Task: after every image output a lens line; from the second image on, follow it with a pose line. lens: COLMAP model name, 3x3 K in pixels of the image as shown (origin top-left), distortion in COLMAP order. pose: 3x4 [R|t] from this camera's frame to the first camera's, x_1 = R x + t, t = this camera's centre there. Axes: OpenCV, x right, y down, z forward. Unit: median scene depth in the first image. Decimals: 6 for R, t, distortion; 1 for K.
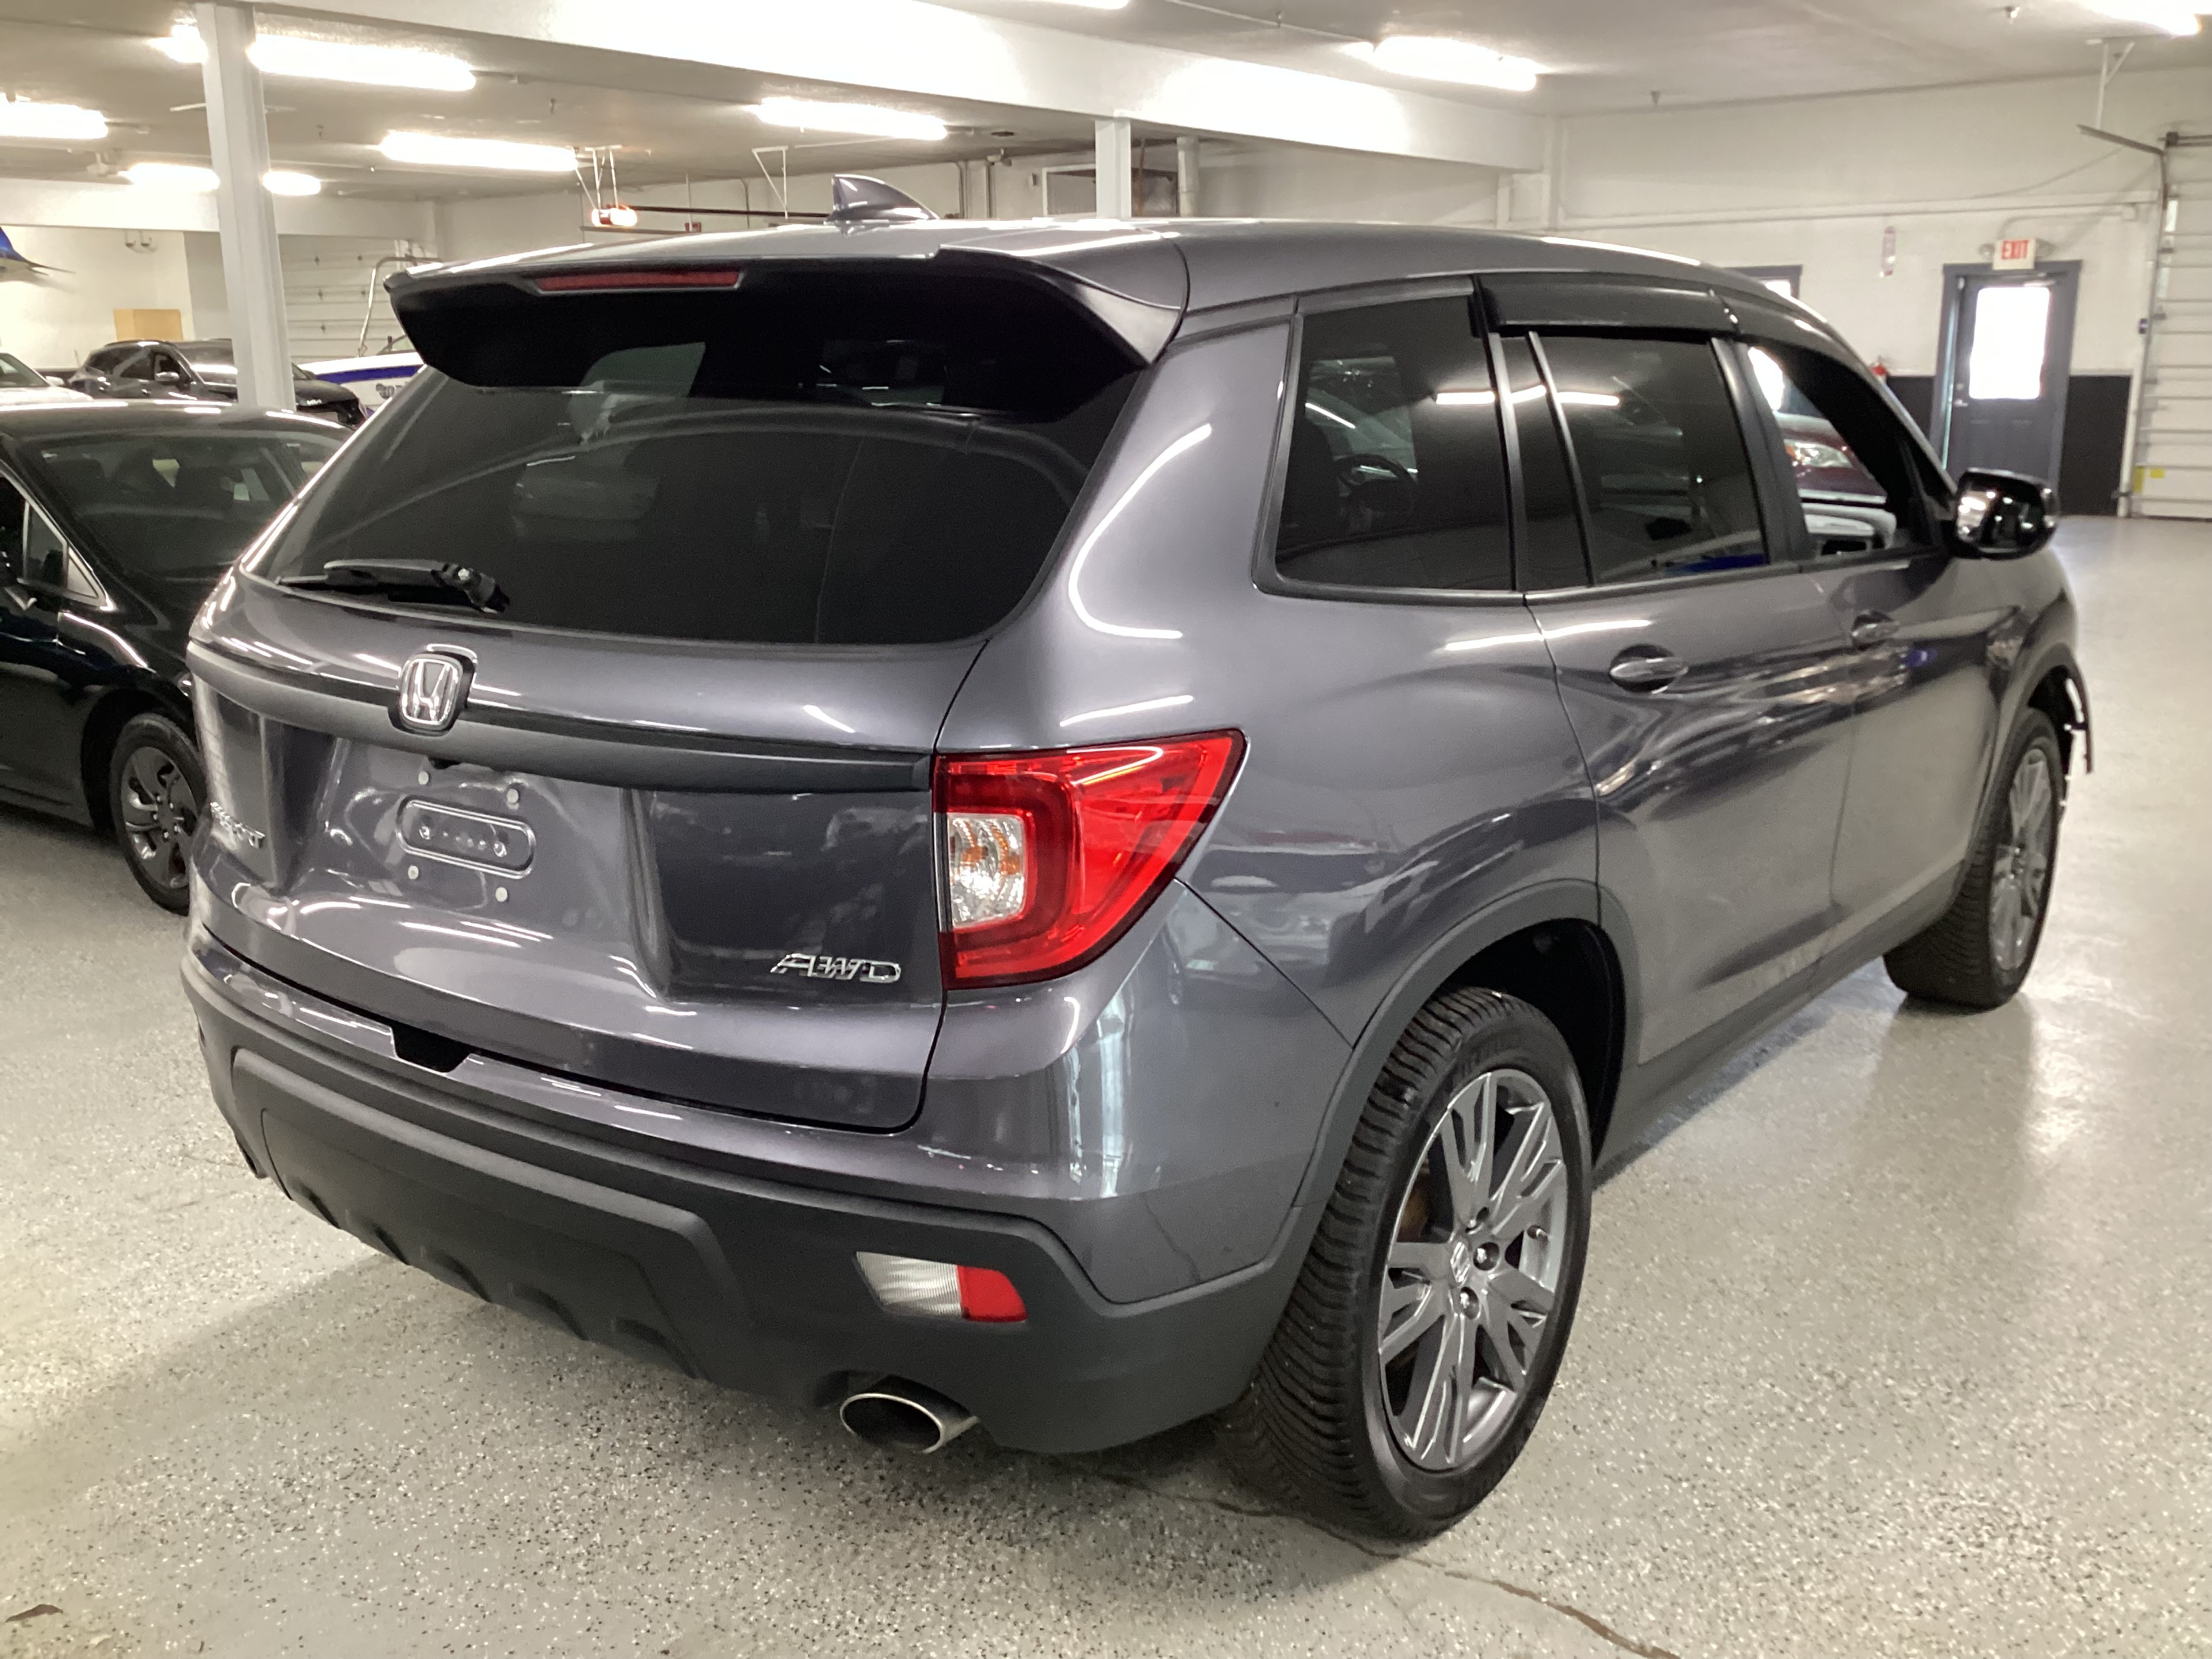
lens RADIAL K [[1991.7, 0, 1106.0], [0, 1991.7, 829.5], [0, 0, 1]] dist [0.110945, -0.260295]
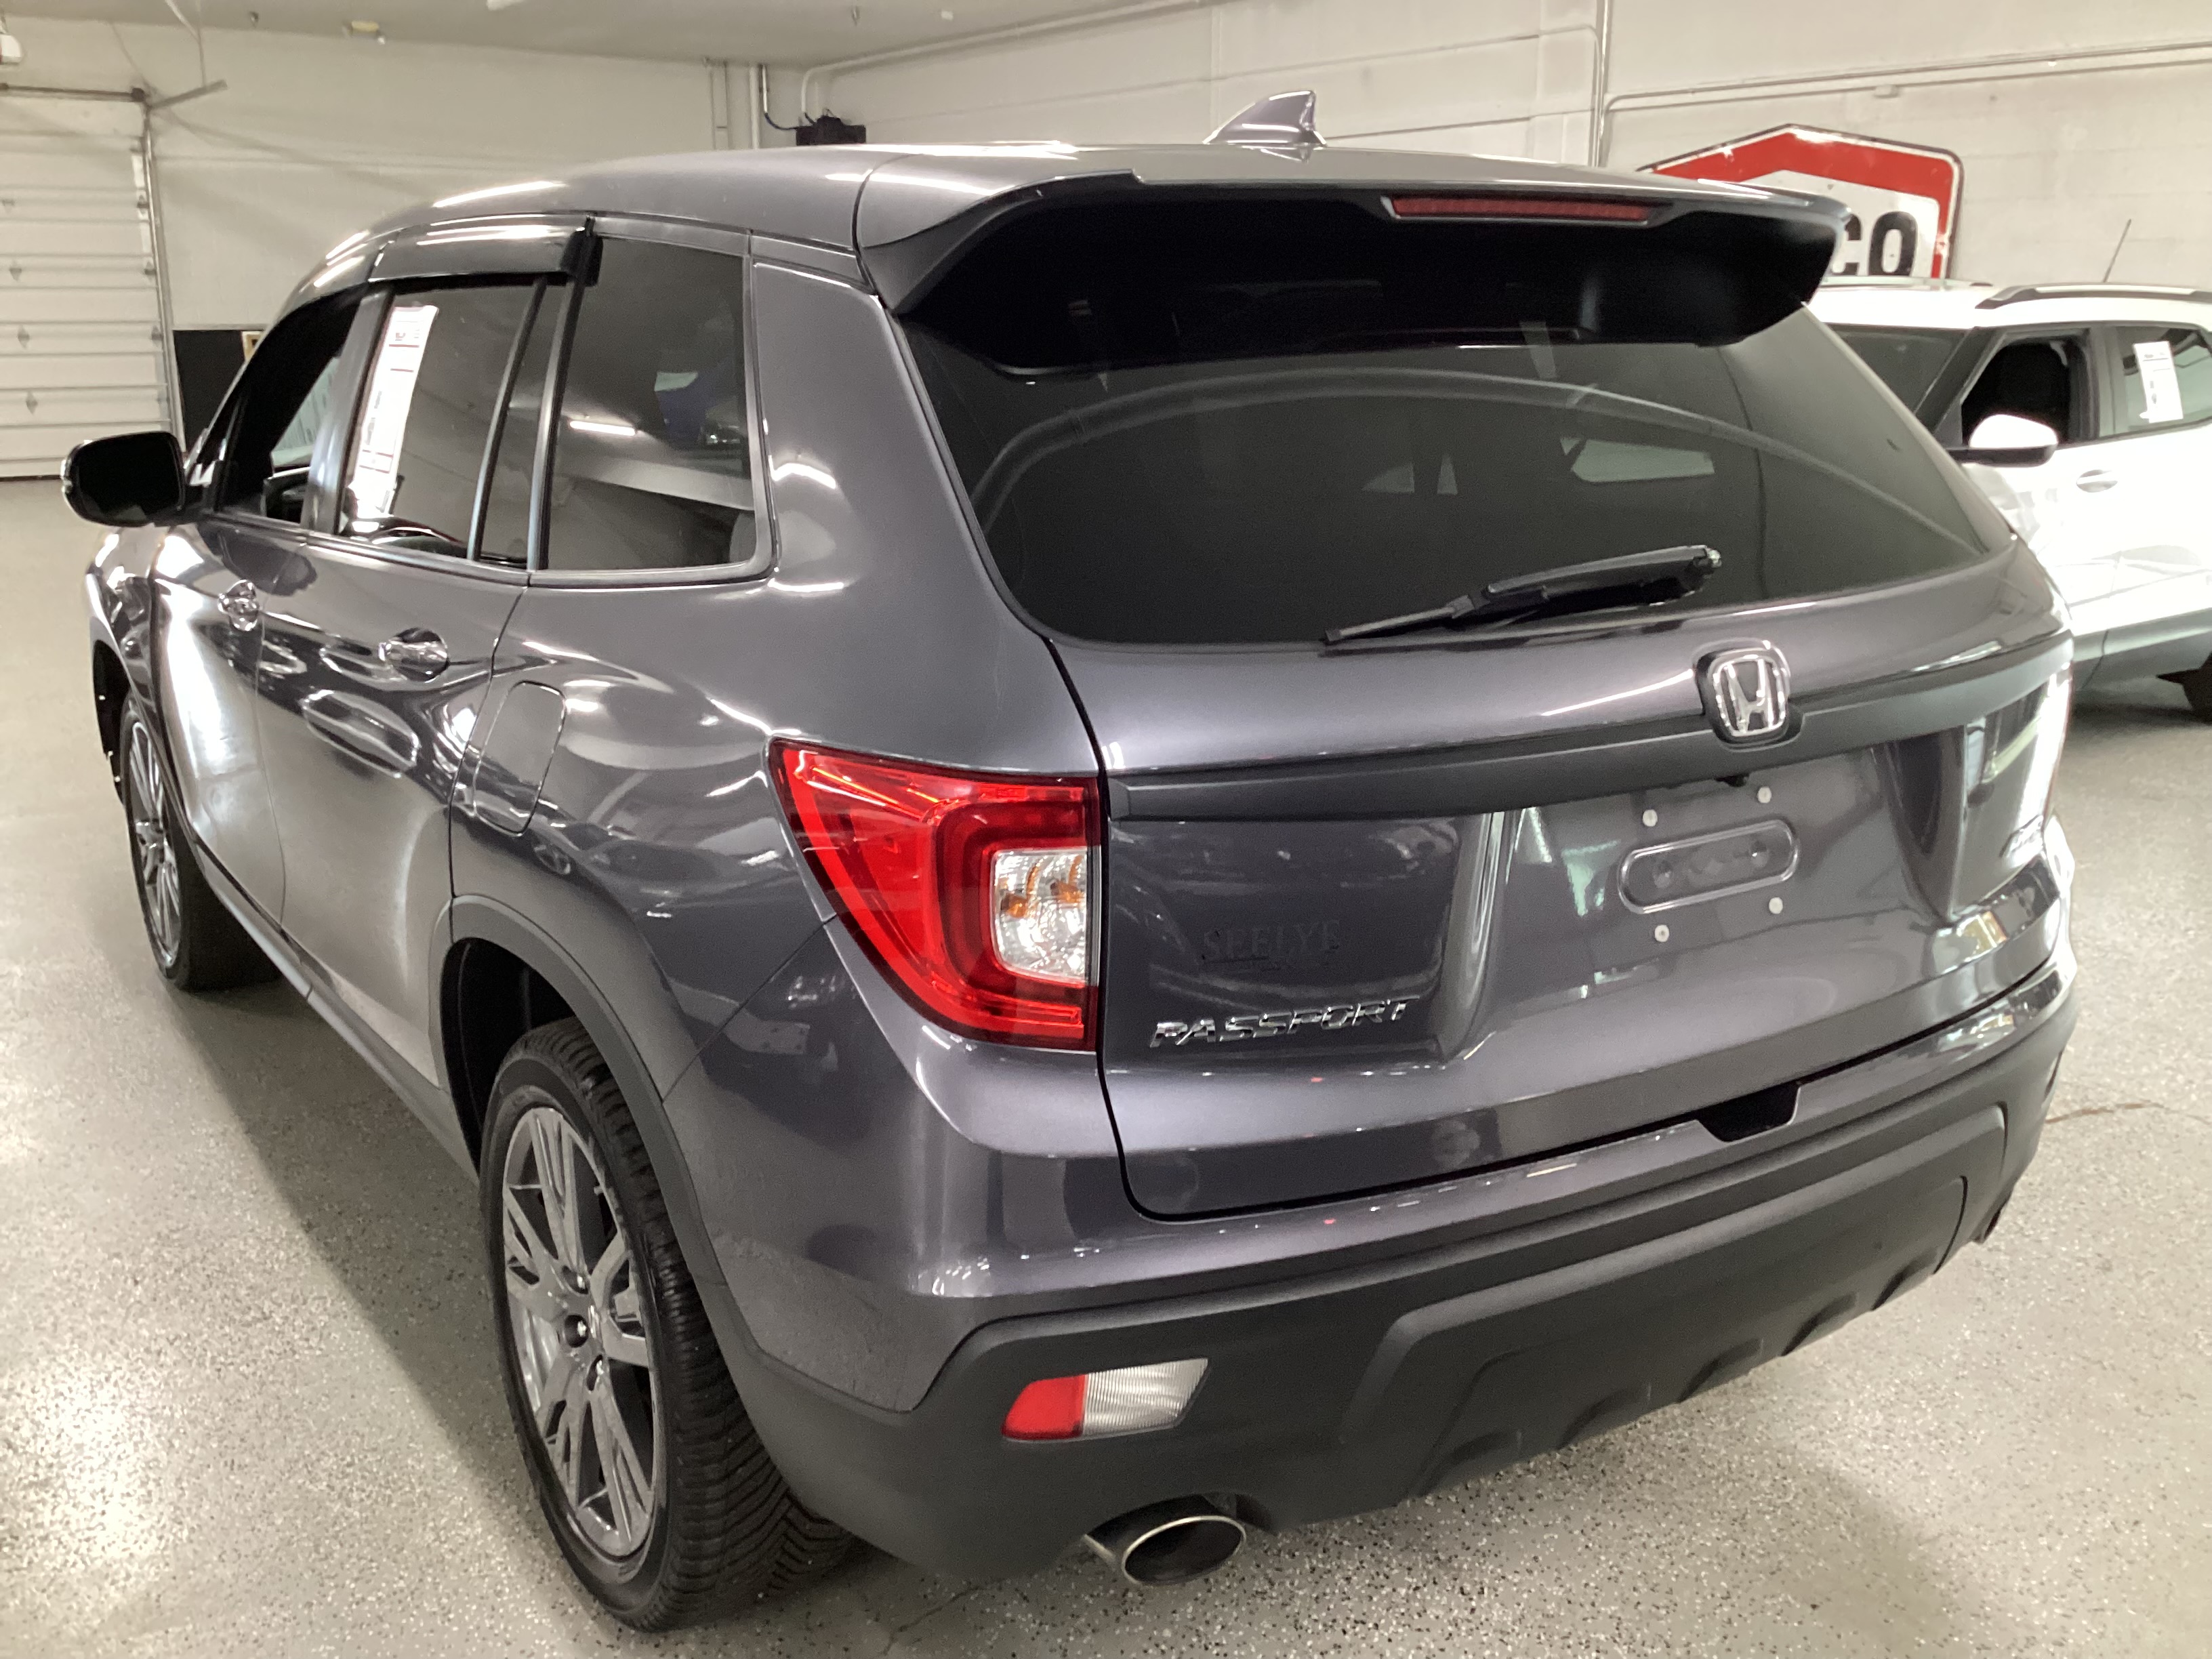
lens RADIAL K [[1991.7, 0, 1106.0], [0, 1991.7, 829.5], [0, 0, 1]] dist [0.110945, -0.260295]
pose [[0.316765, -0.218118, 0.923084, -1.173239], [0.222854, 0.963072, 0.151092, -0.195468], [-0.921952, 0.157852, 0.353676, 0.923264]]
